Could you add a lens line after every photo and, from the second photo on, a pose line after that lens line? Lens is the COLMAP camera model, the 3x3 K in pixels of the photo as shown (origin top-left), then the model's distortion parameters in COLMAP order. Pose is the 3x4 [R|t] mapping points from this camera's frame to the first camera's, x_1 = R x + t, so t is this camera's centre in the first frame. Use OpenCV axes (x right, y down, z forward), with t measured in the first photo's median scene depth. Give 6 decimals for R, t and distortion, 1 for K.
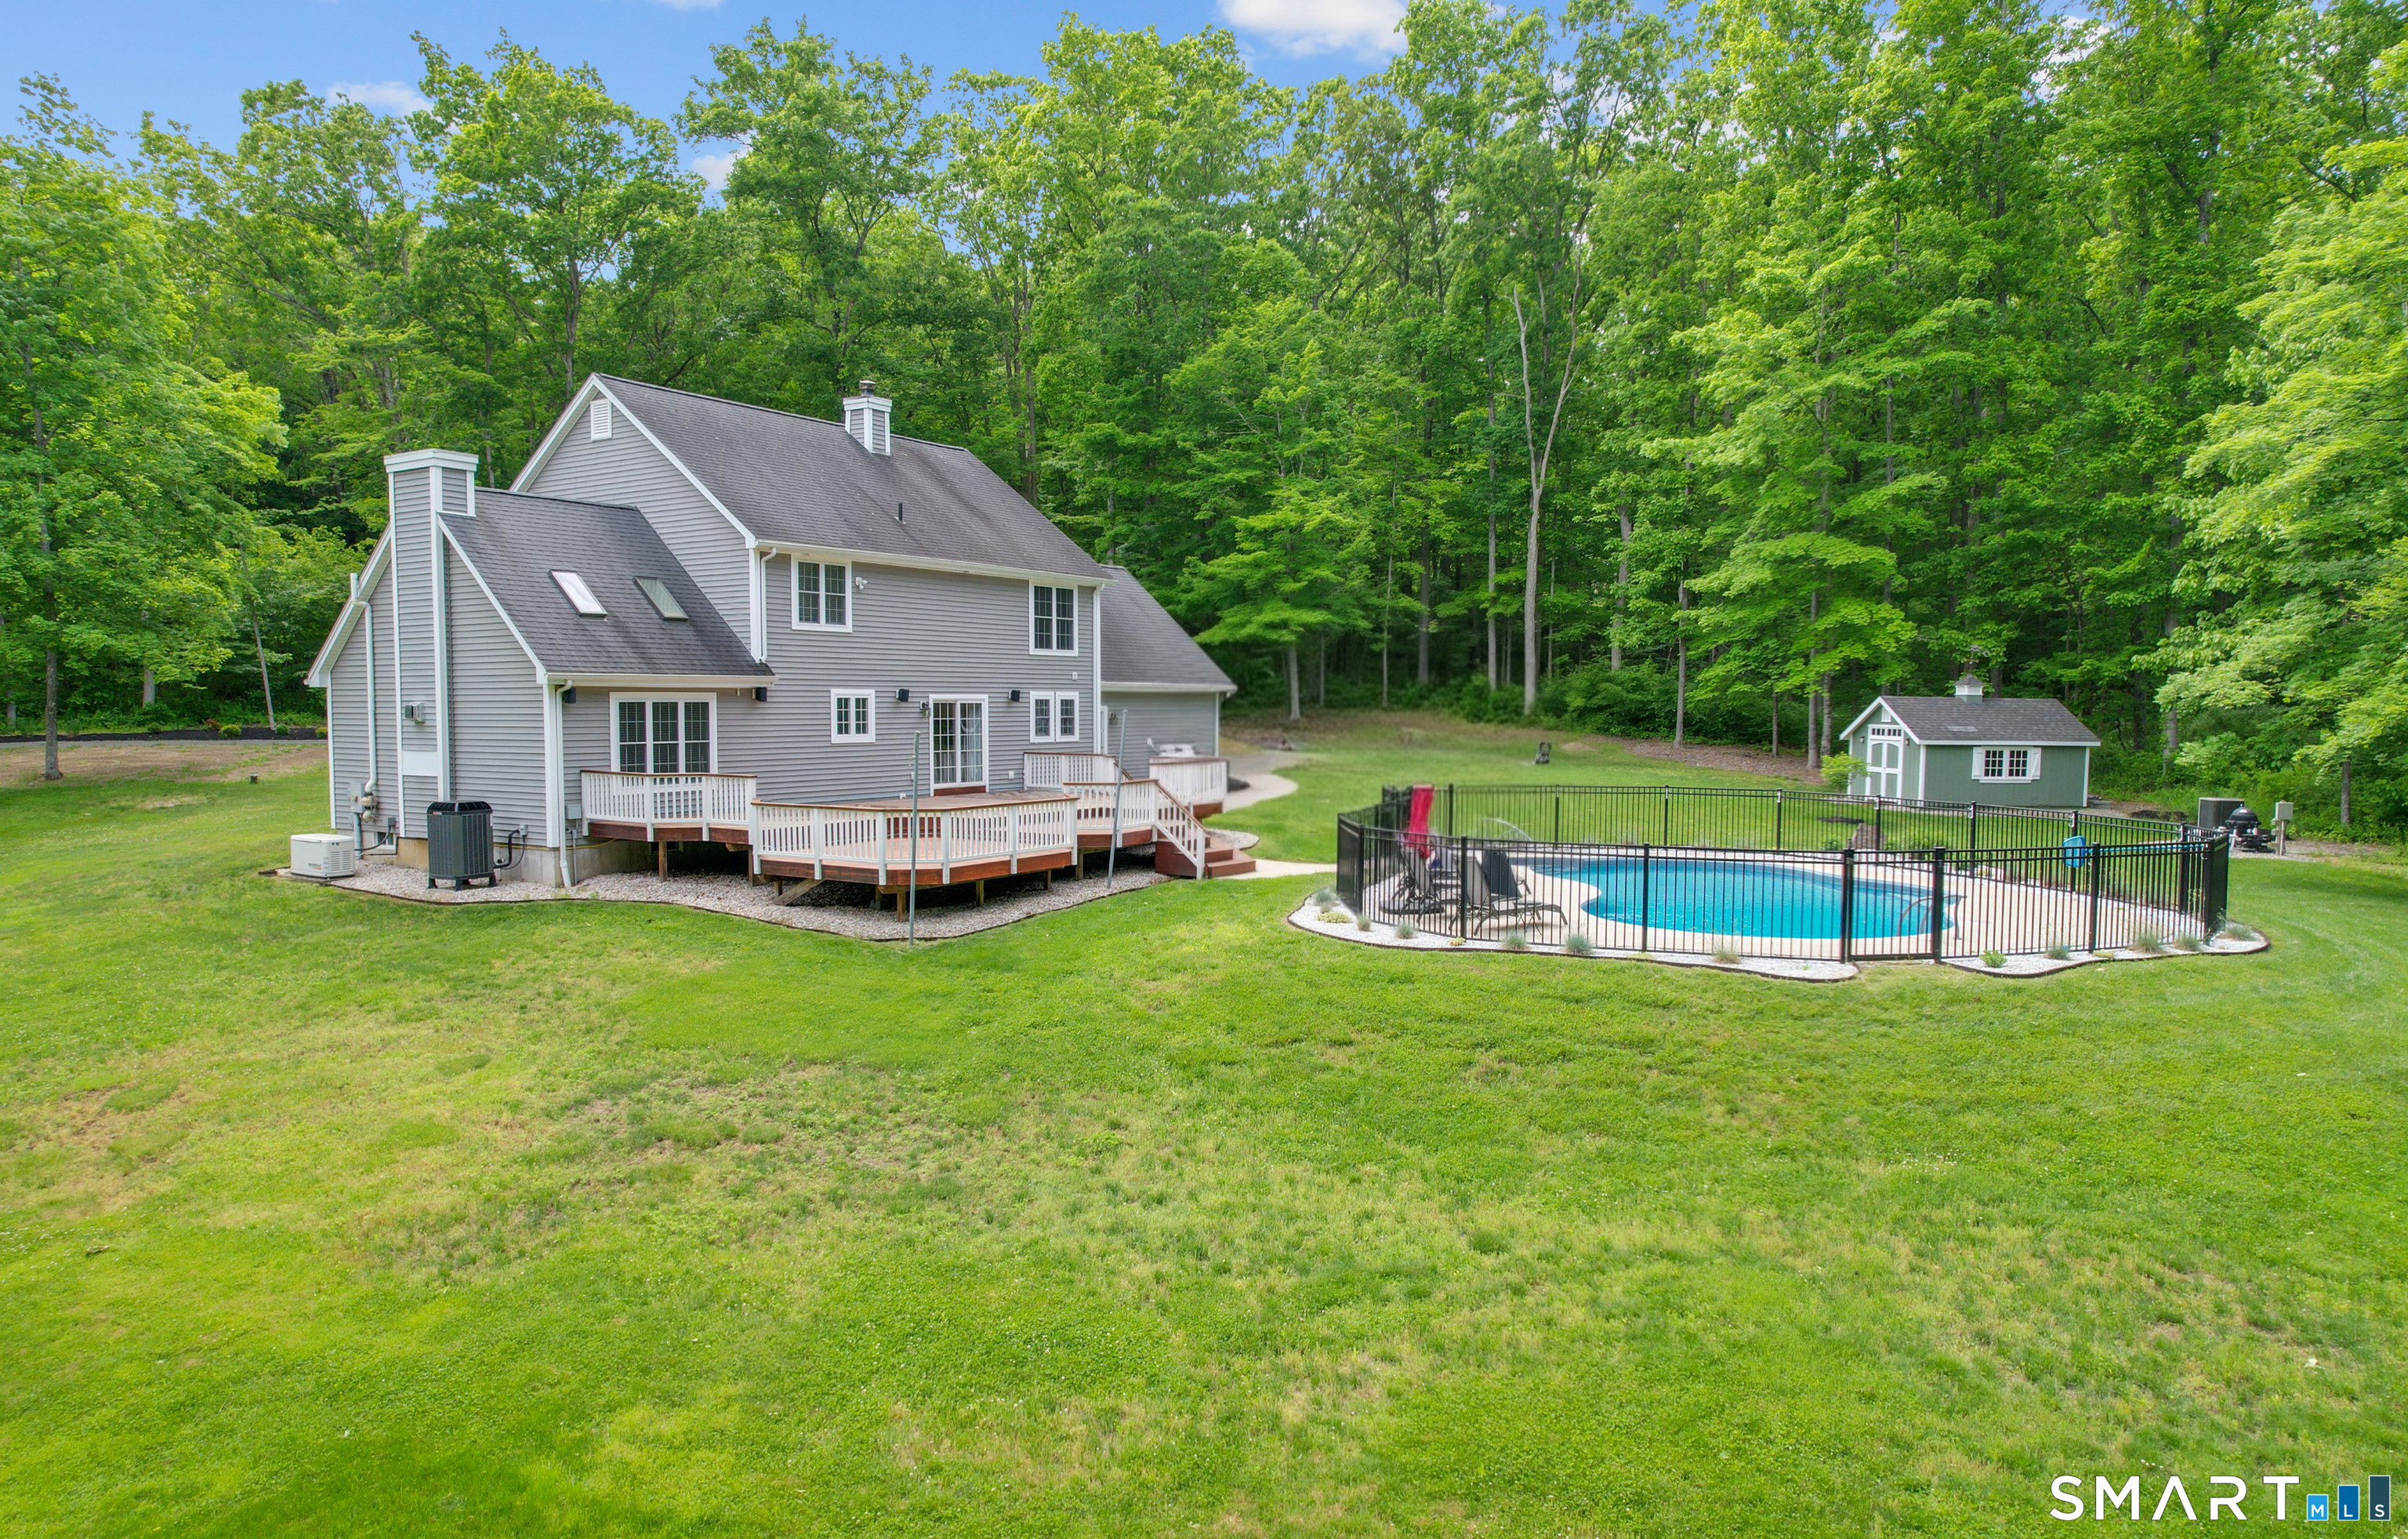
lens RADIAL K [[1539.4, 0, 1204.0], [0, 1539.4, 769.5], [0, 0, 1]] dist [-0.060244, -0.000661]
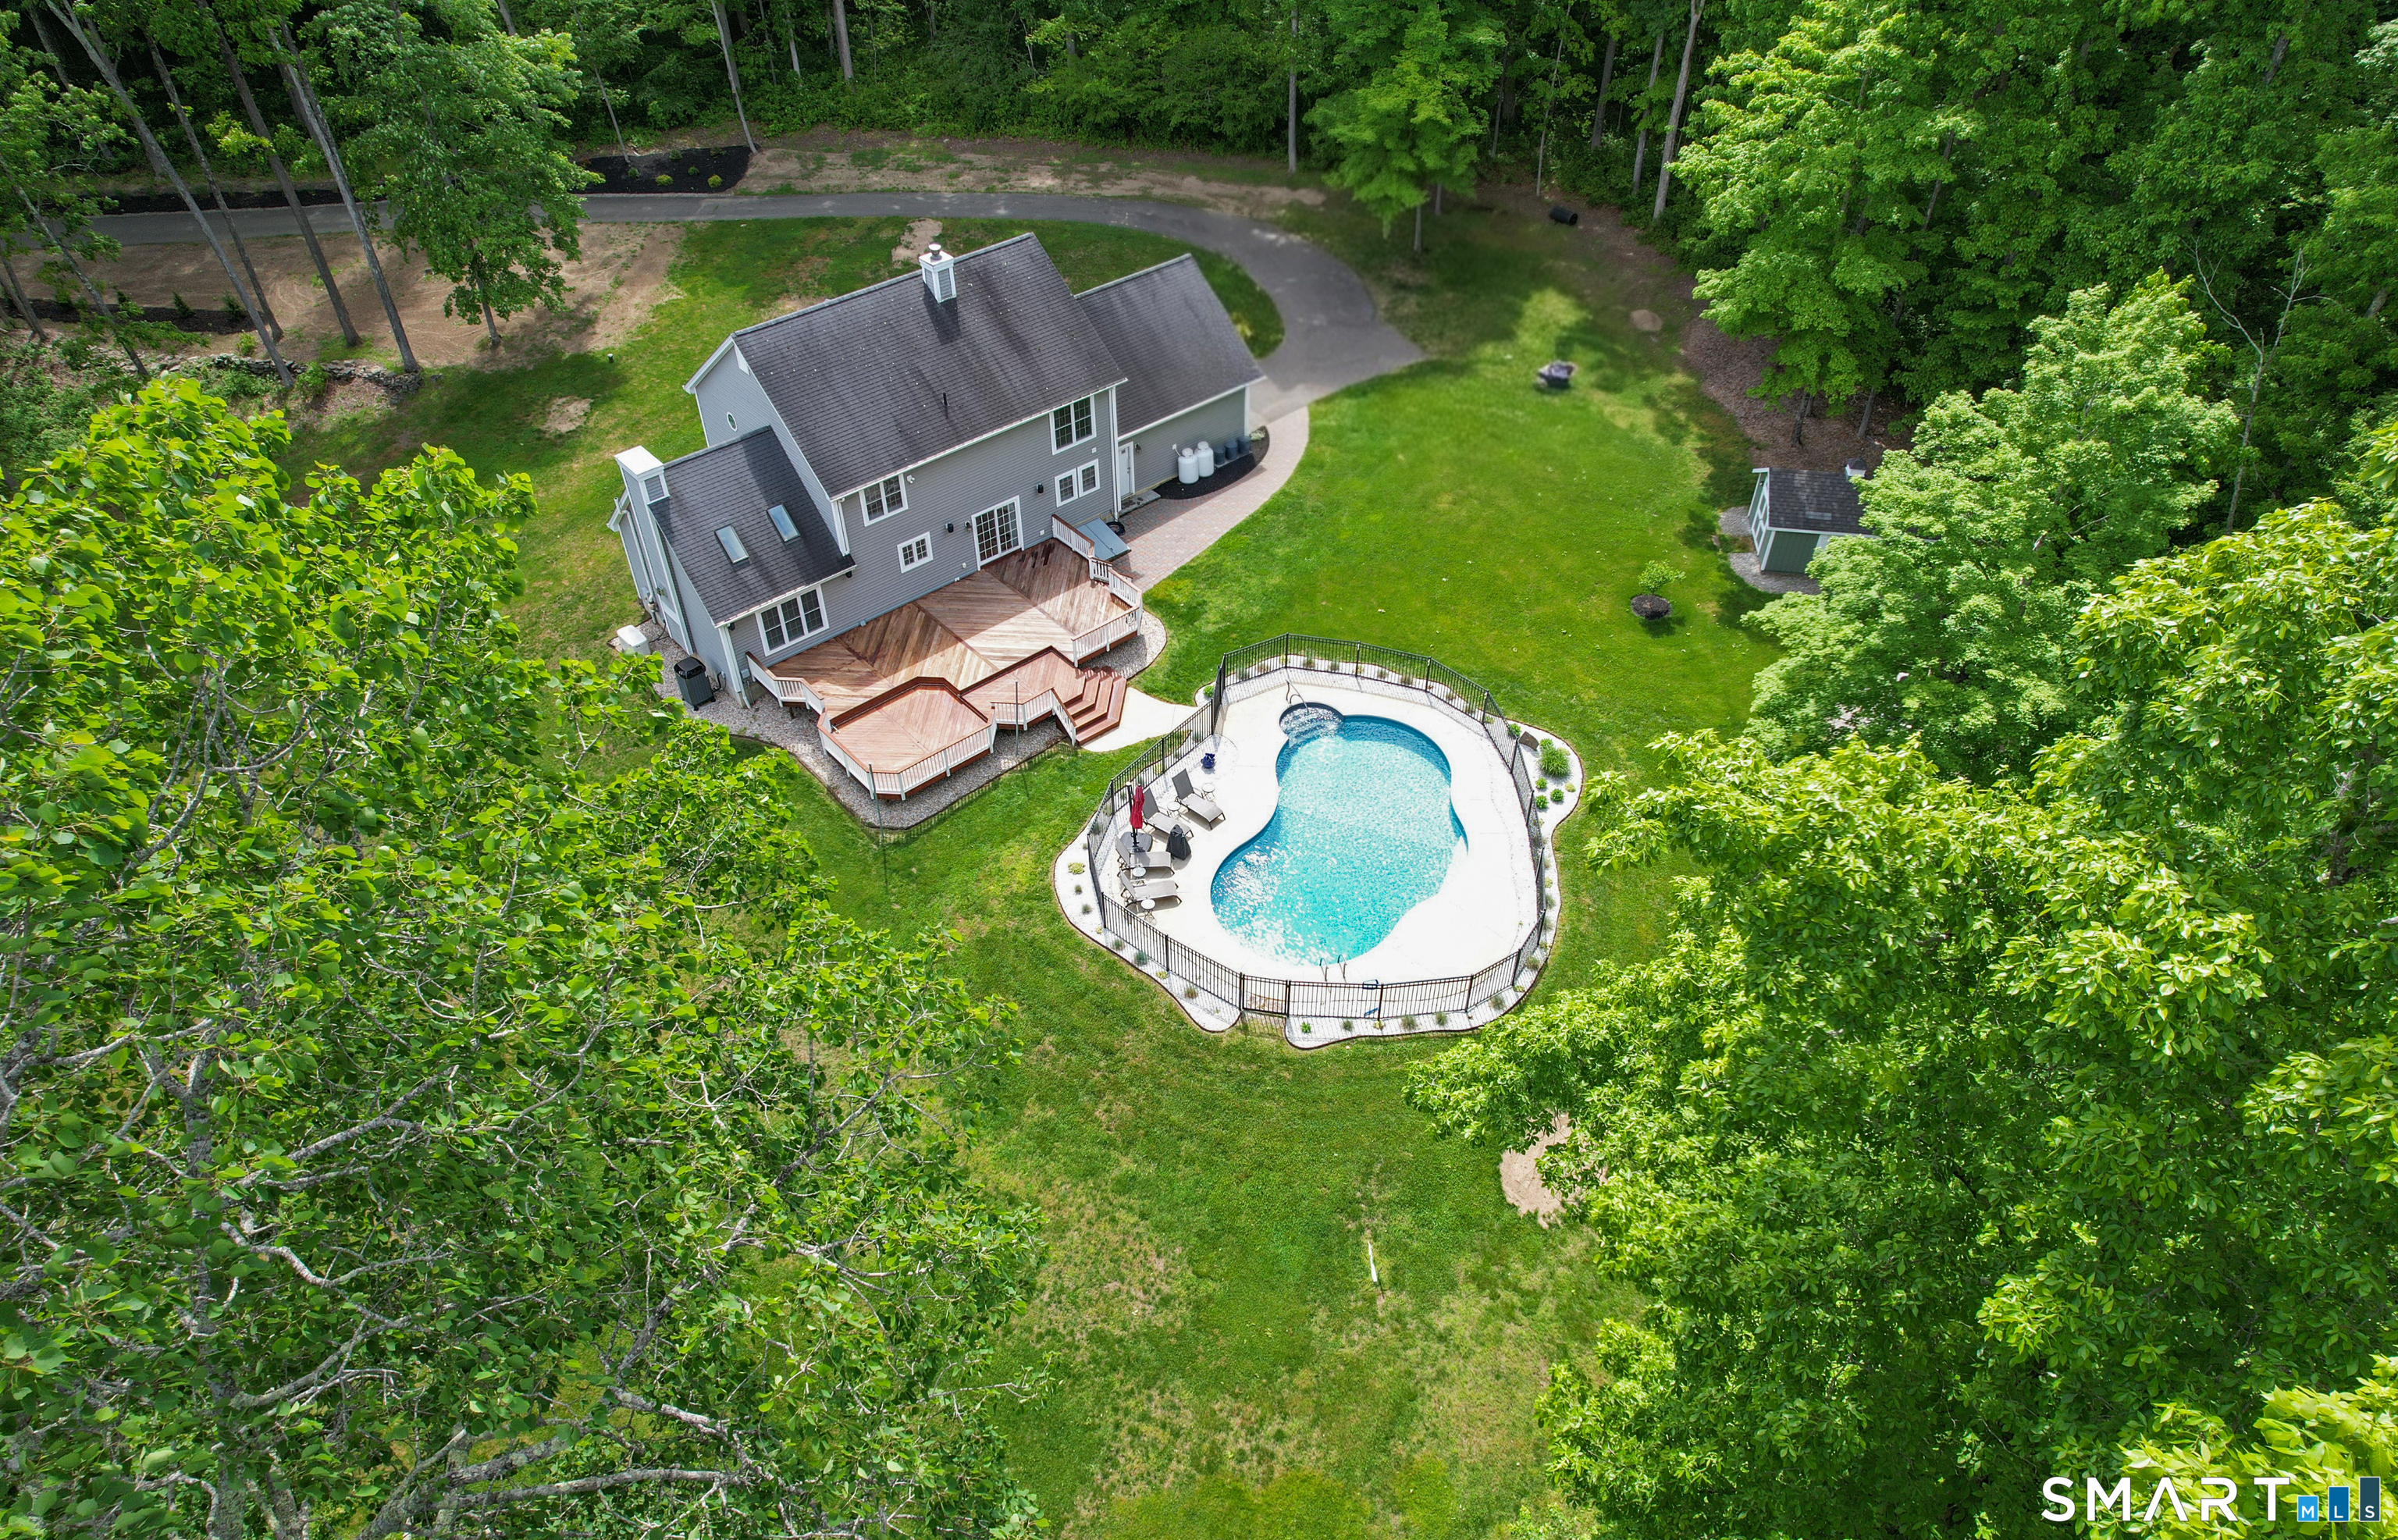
lens RADIAL K [[1533.1, 0, 1199.0], [0, 1533.1, 770.0], [0, 0, 1]] dist [-0.060244, -0.000661]
pose [[0.956322, 0.190219, -0.221955, 0.391542], [-0.006202, 0.772337, 0.635182, -0.755461], [0.292248, -0.606063, 0.739783, -0.204817]]
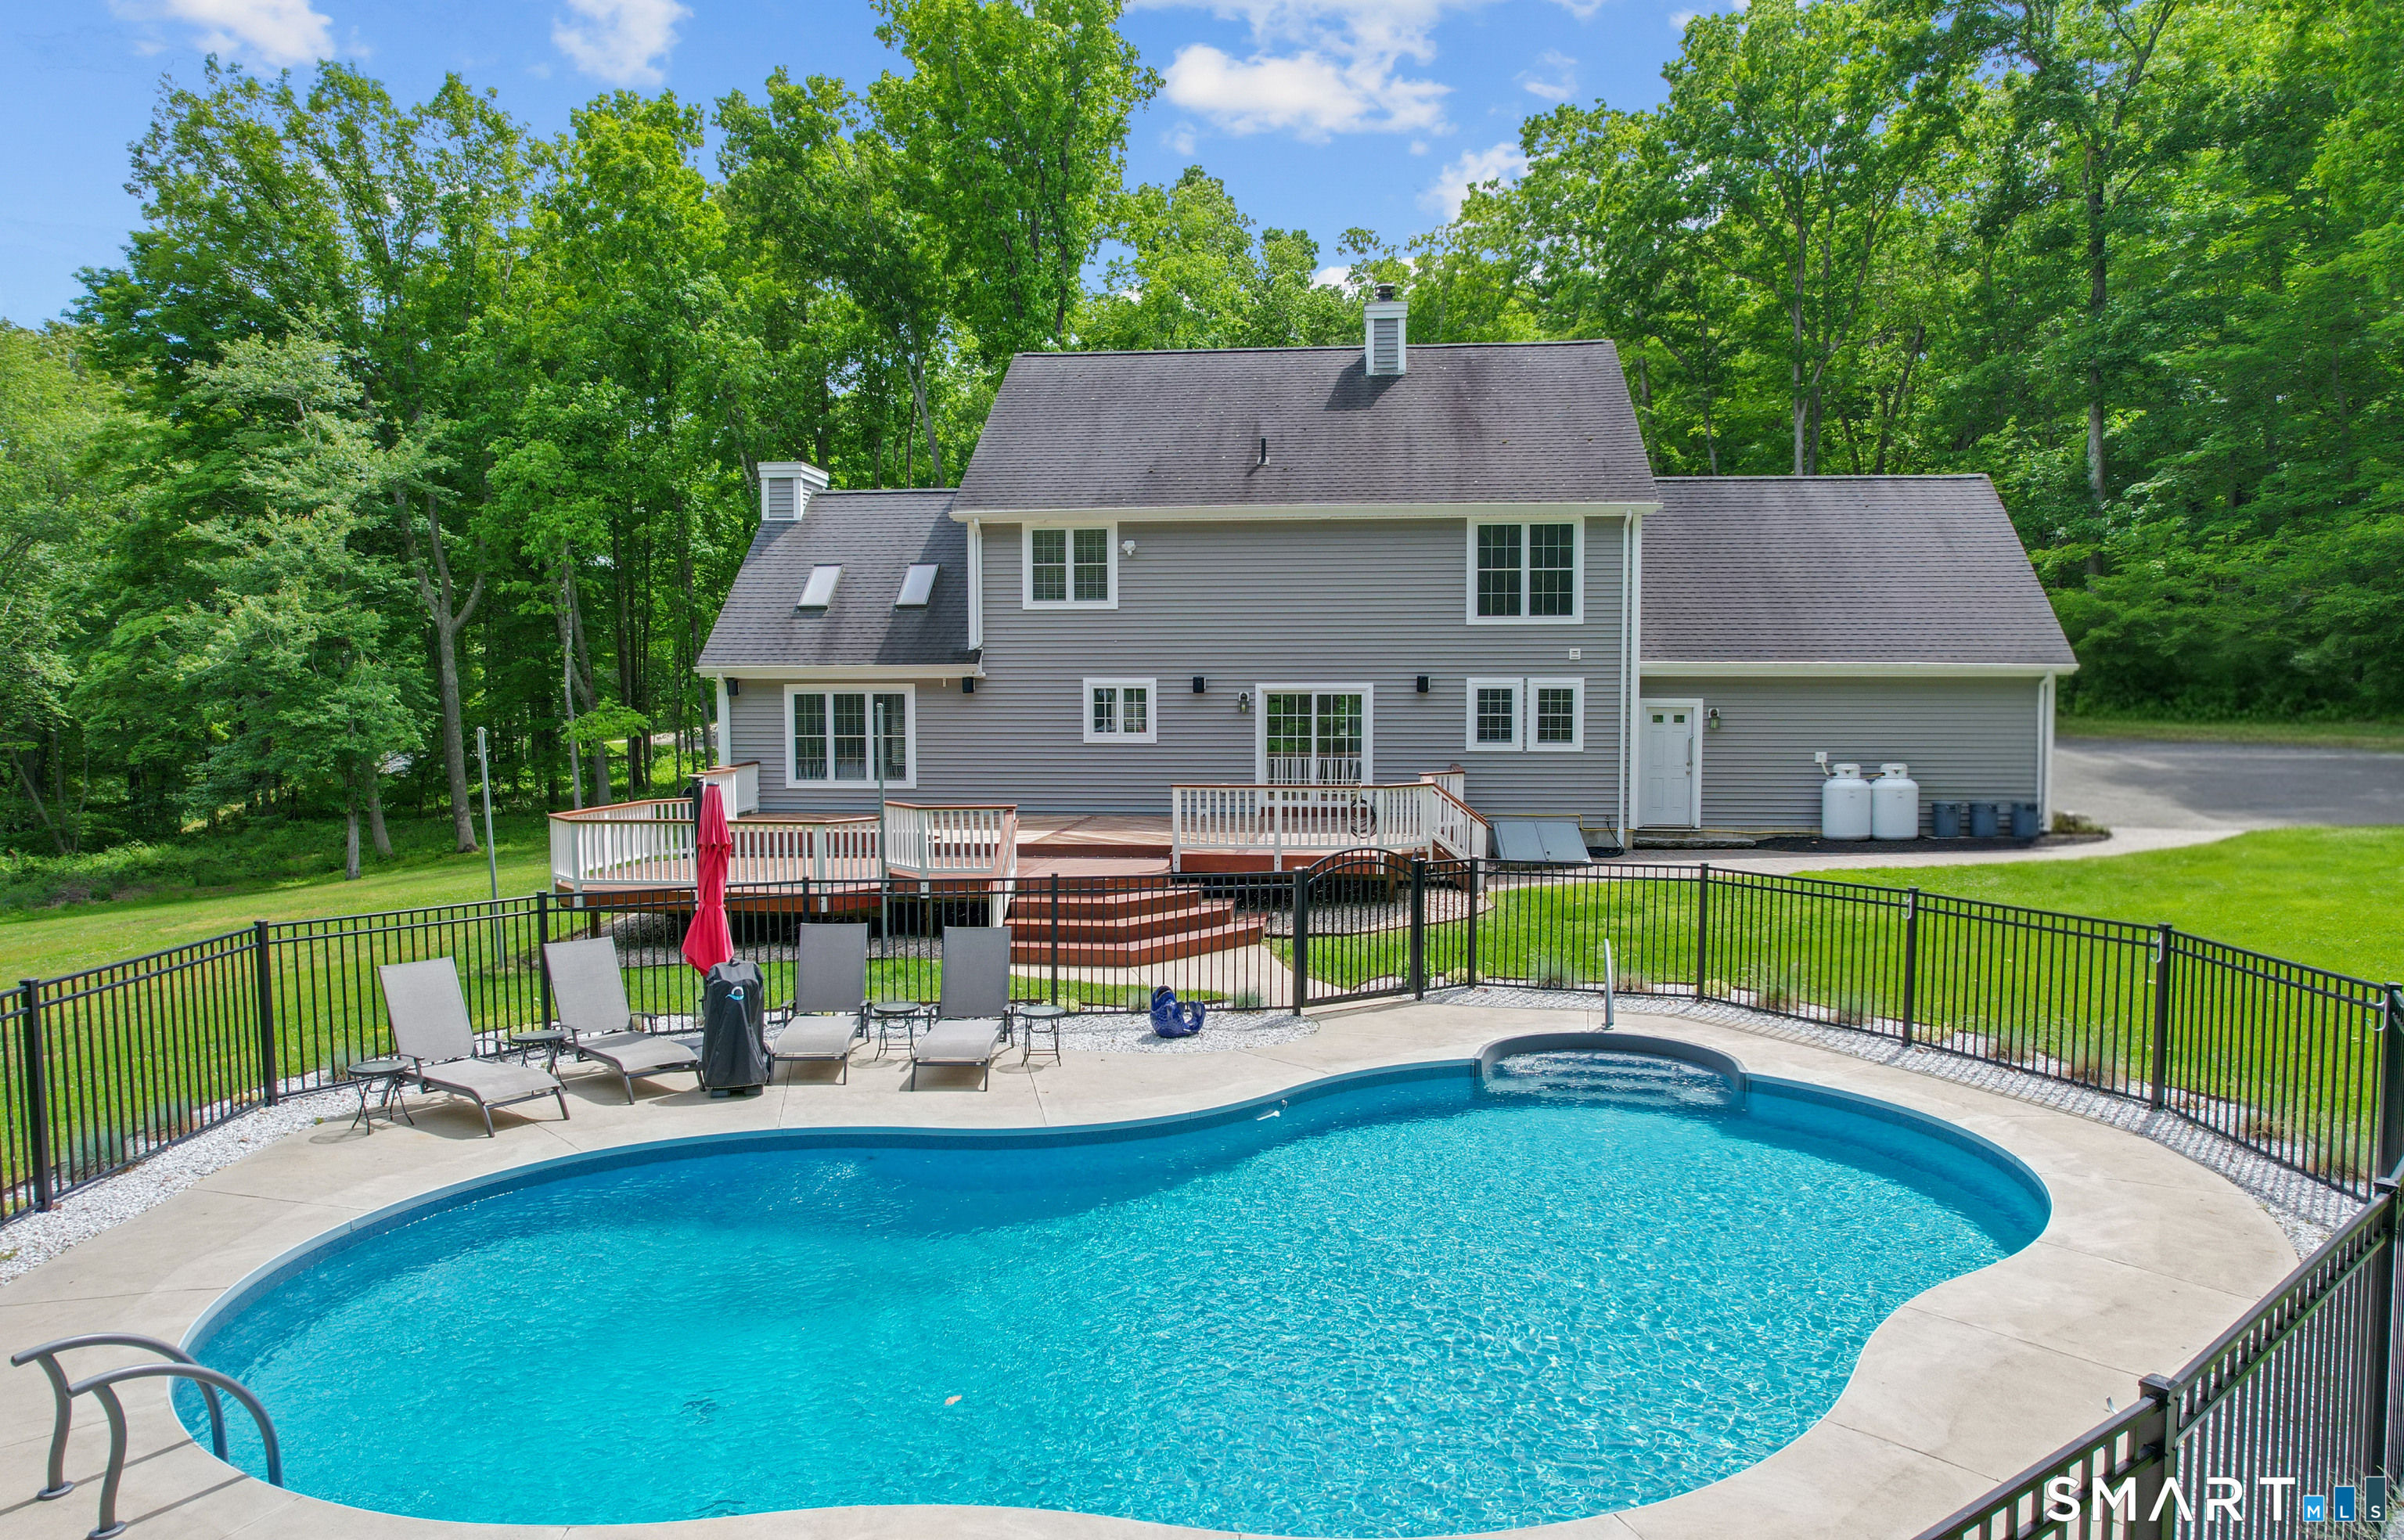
lens RADIAL K [[1537.0, 0, 1202.0], [0, 1537.0, 770.0], [0, 0, 1]] dist [-0.060244, -0.000661]
pose [[0.439332, 0.039251, -0.897467, 0.456309], [-0.037362, 0.998979, 0.025401, -0.022099], [0.897548, 0.022372, 0.440350, 0.582372]]
